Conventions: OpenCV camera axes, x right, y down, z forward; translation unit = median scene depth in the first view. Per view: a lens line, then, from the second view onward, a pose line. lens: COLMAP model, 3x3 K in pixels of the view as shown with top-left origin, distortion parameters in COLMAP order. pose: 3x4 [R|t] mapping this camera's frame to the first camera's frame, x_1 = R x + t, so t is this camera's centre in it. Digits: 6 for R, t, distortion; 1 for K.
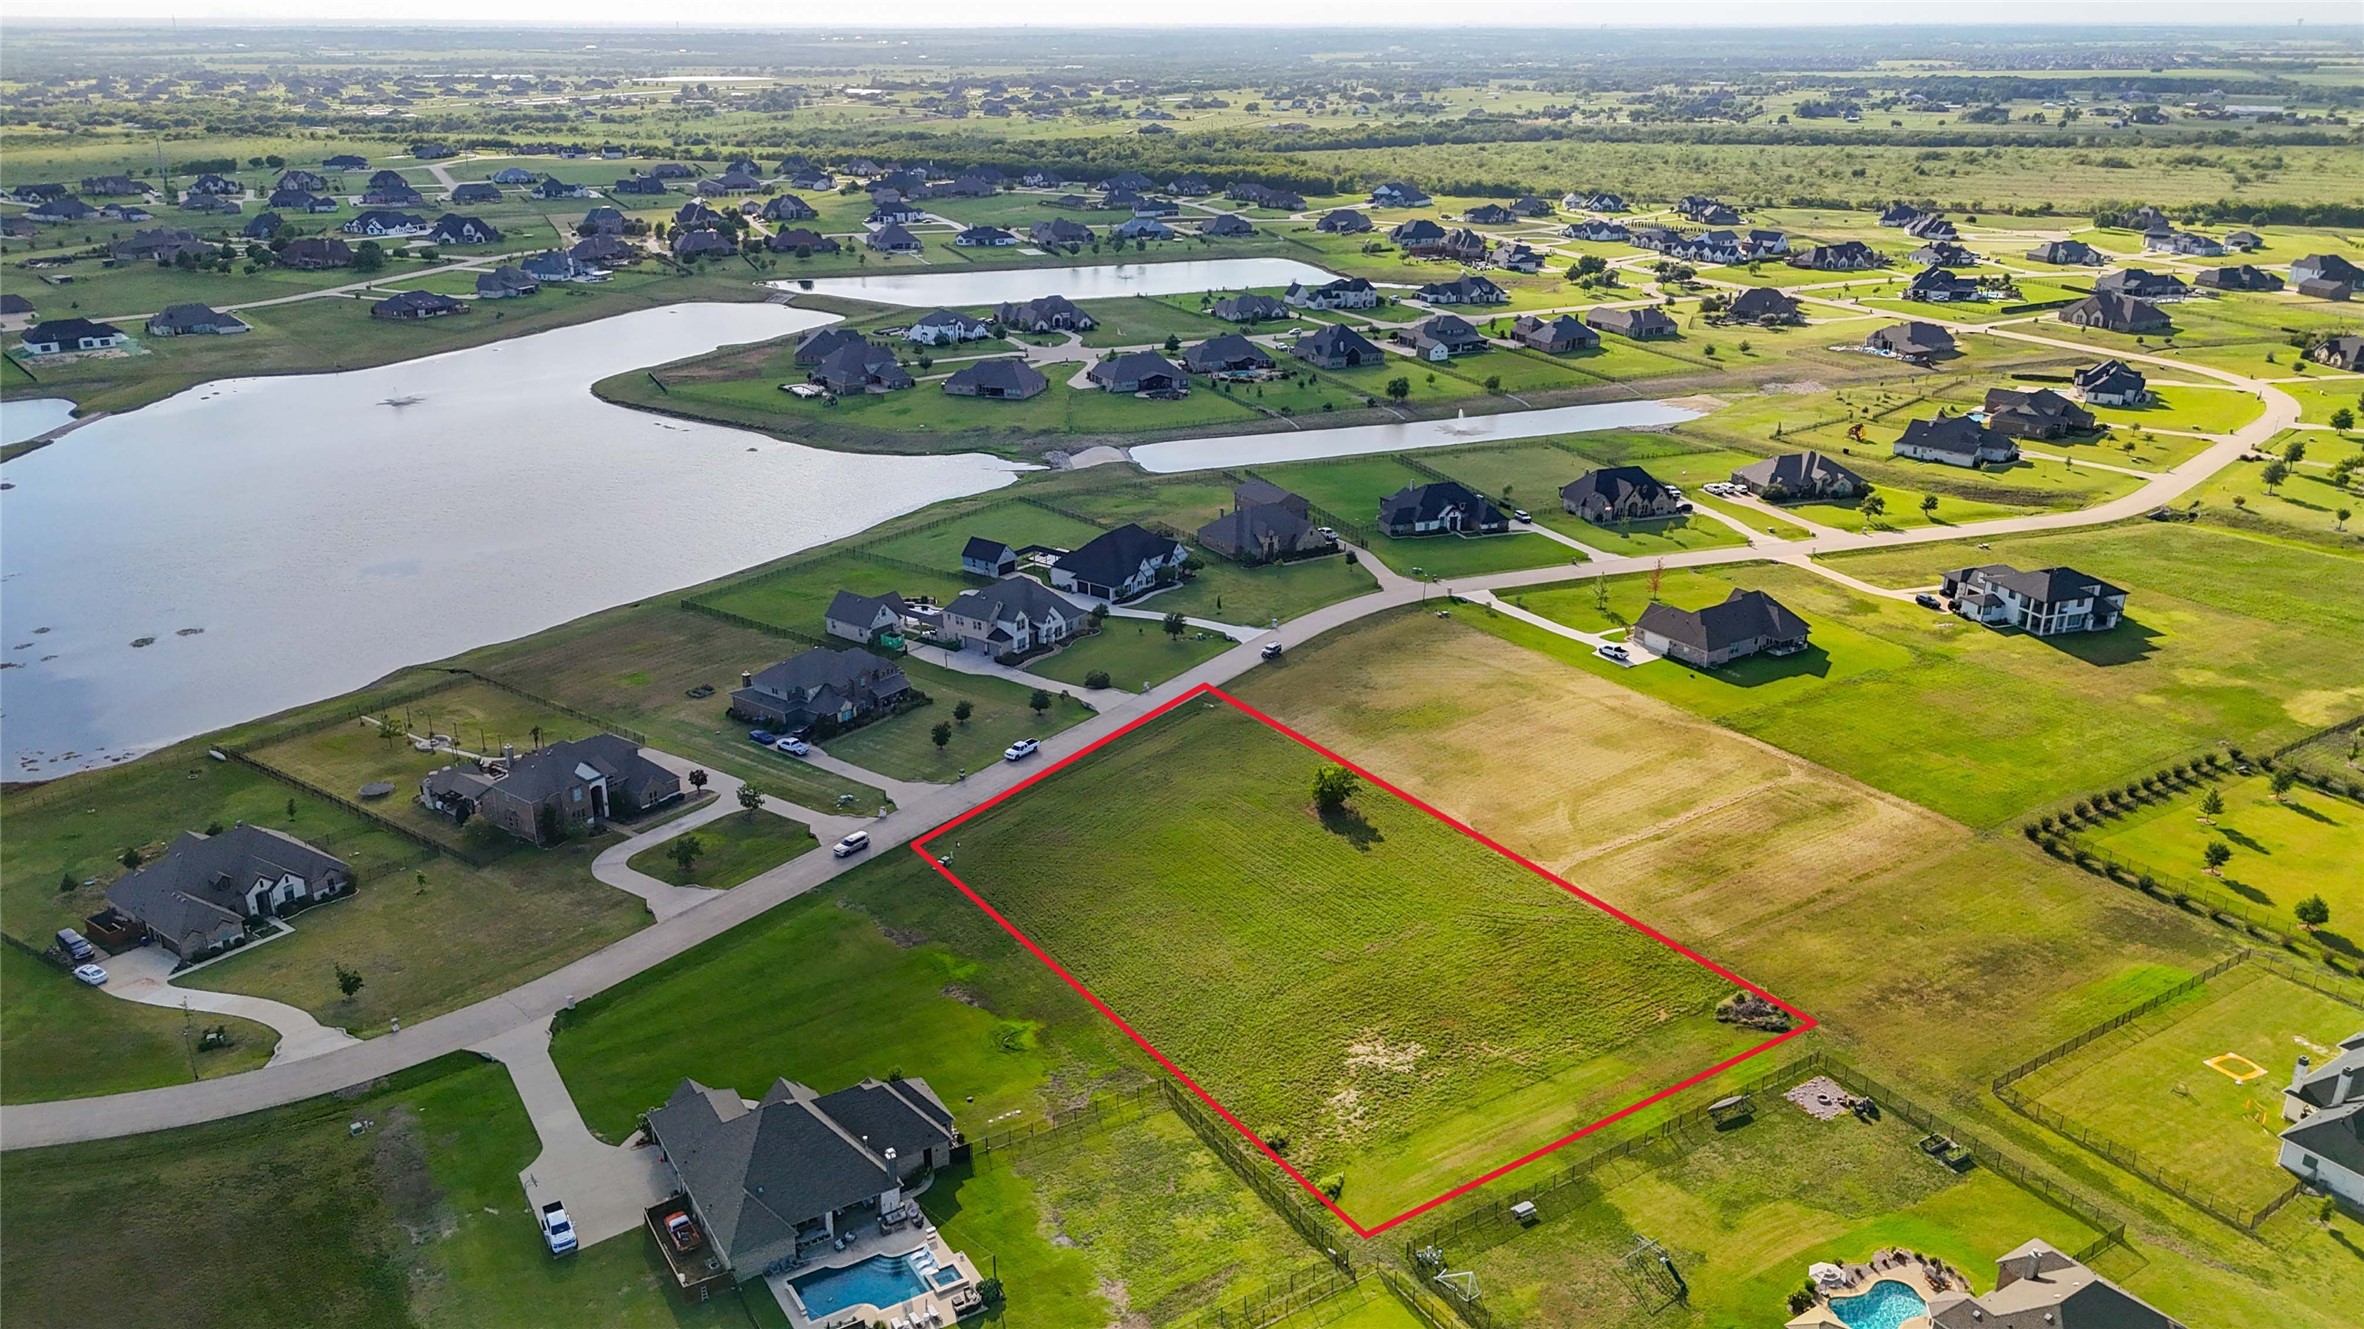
lens RADIAL K [[1736.3, 0, 1182.0], [0, 1736.3, 664.5], [0, 0, 1]] dist [0.084312, -0.101003]
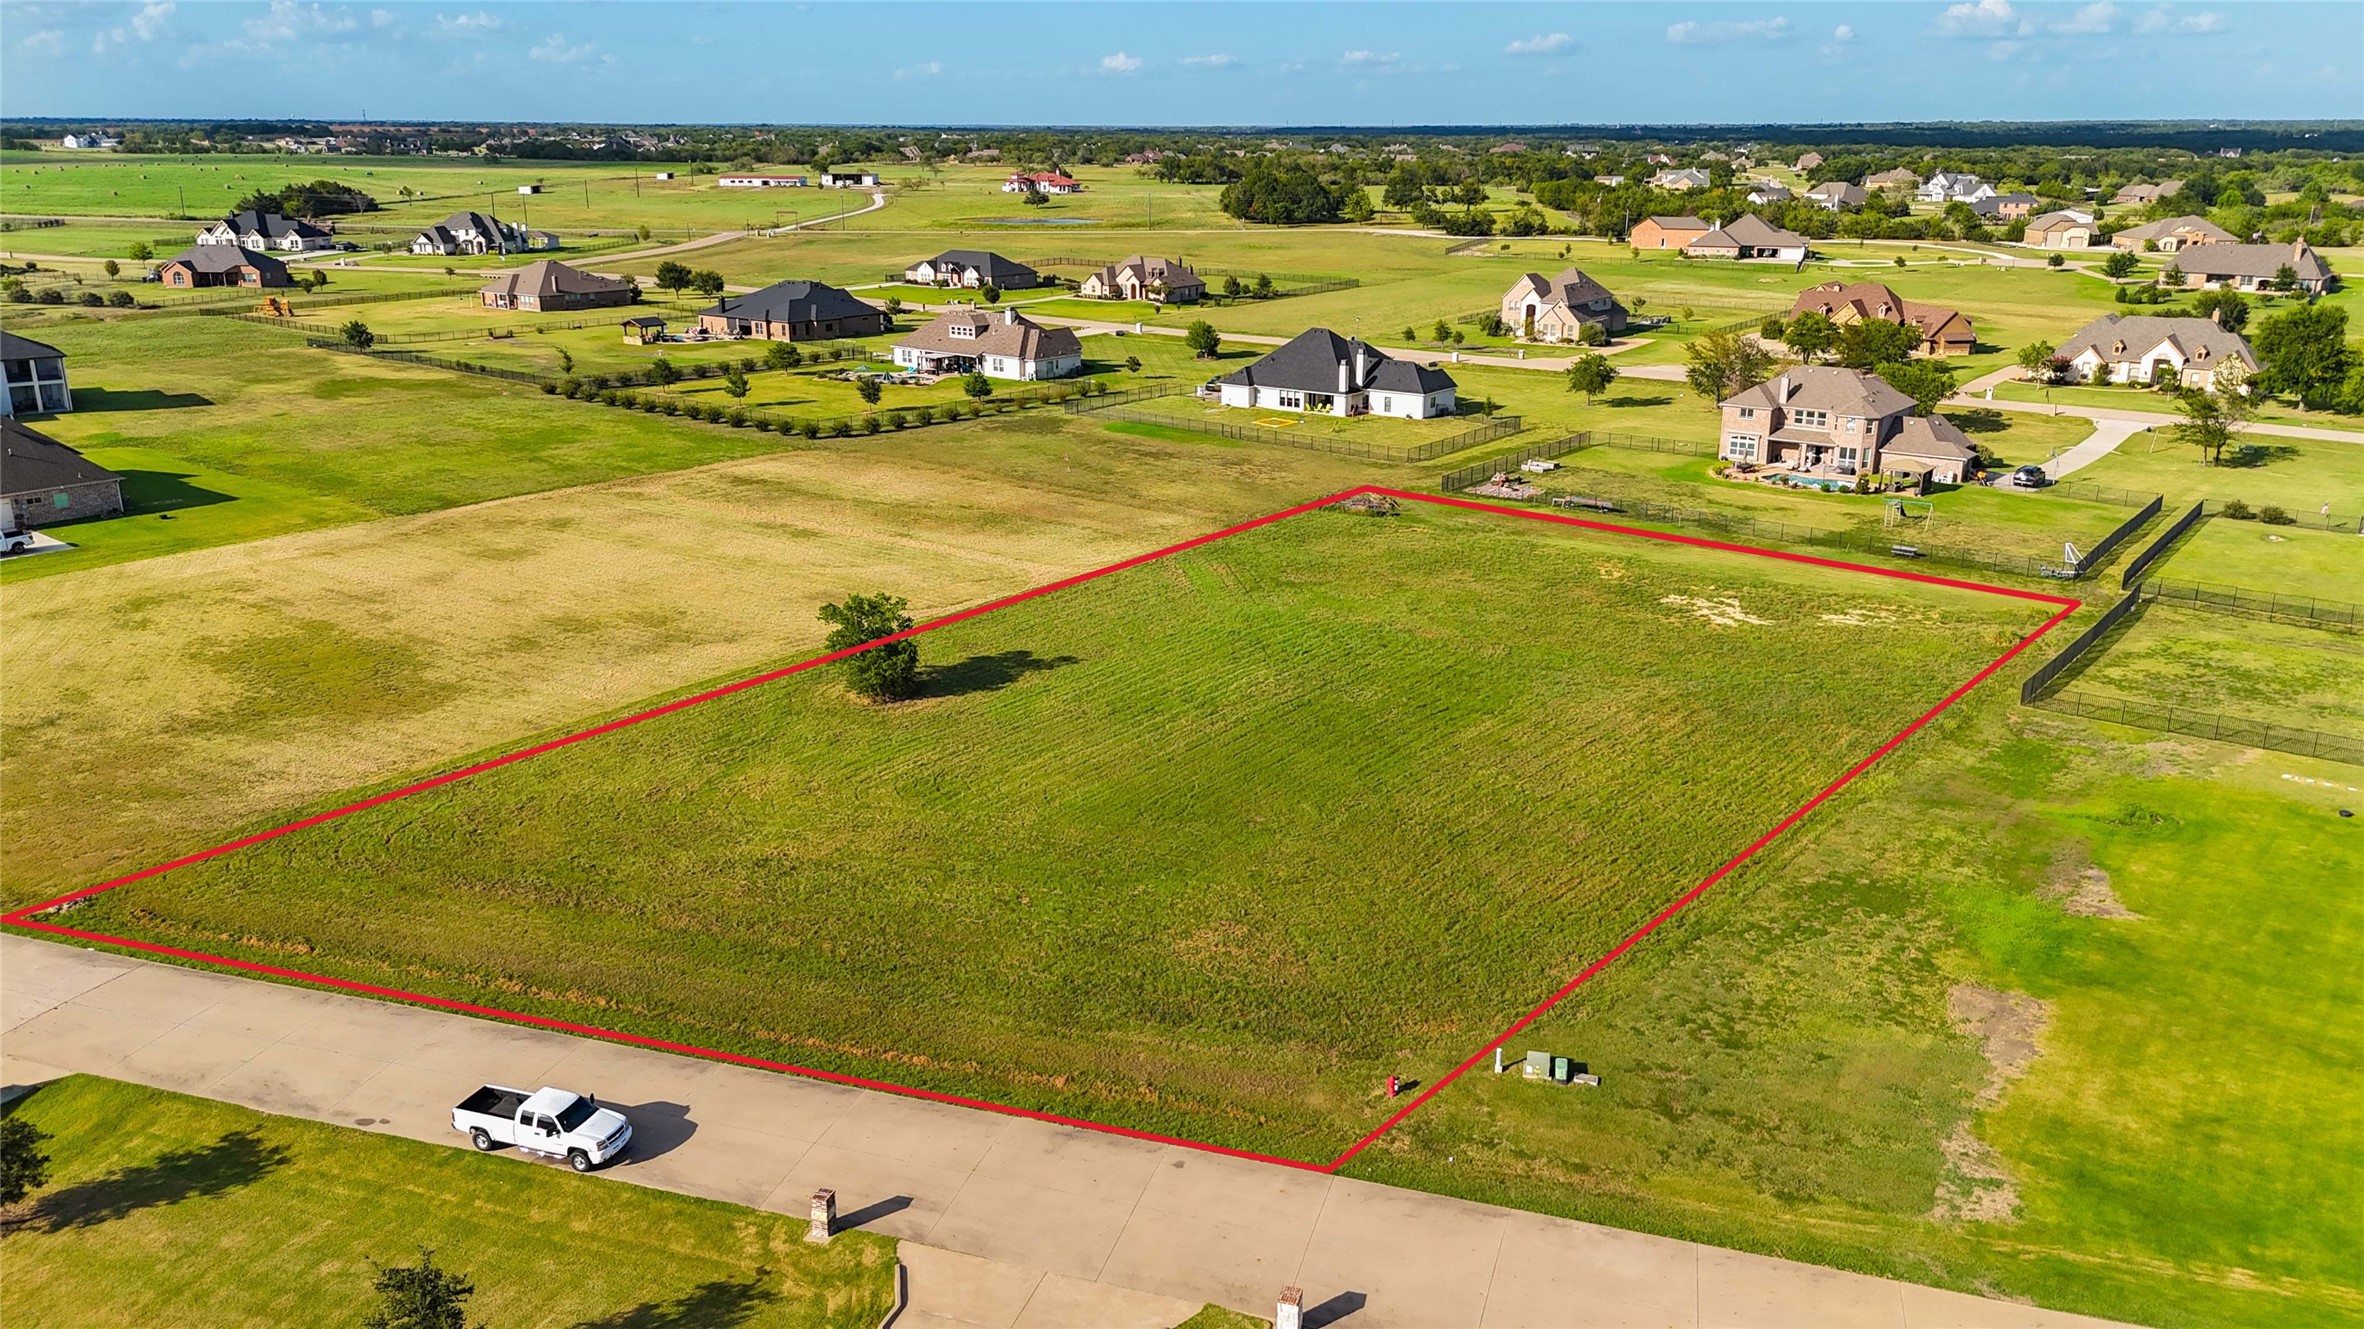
lens RADIAL K [[1736.3, 0, 1182.0], [0, 1736.3, 664.5], [0, 0, 1]] dist [0.084312, -0.101003]
pose [[-0.333637, -0.275611, 0.901512, -0.273544], [0.322303, 0.865330, 0.383829, -0.056695], [-0.885893, 0.418620, -0.199876, 0.820863]]
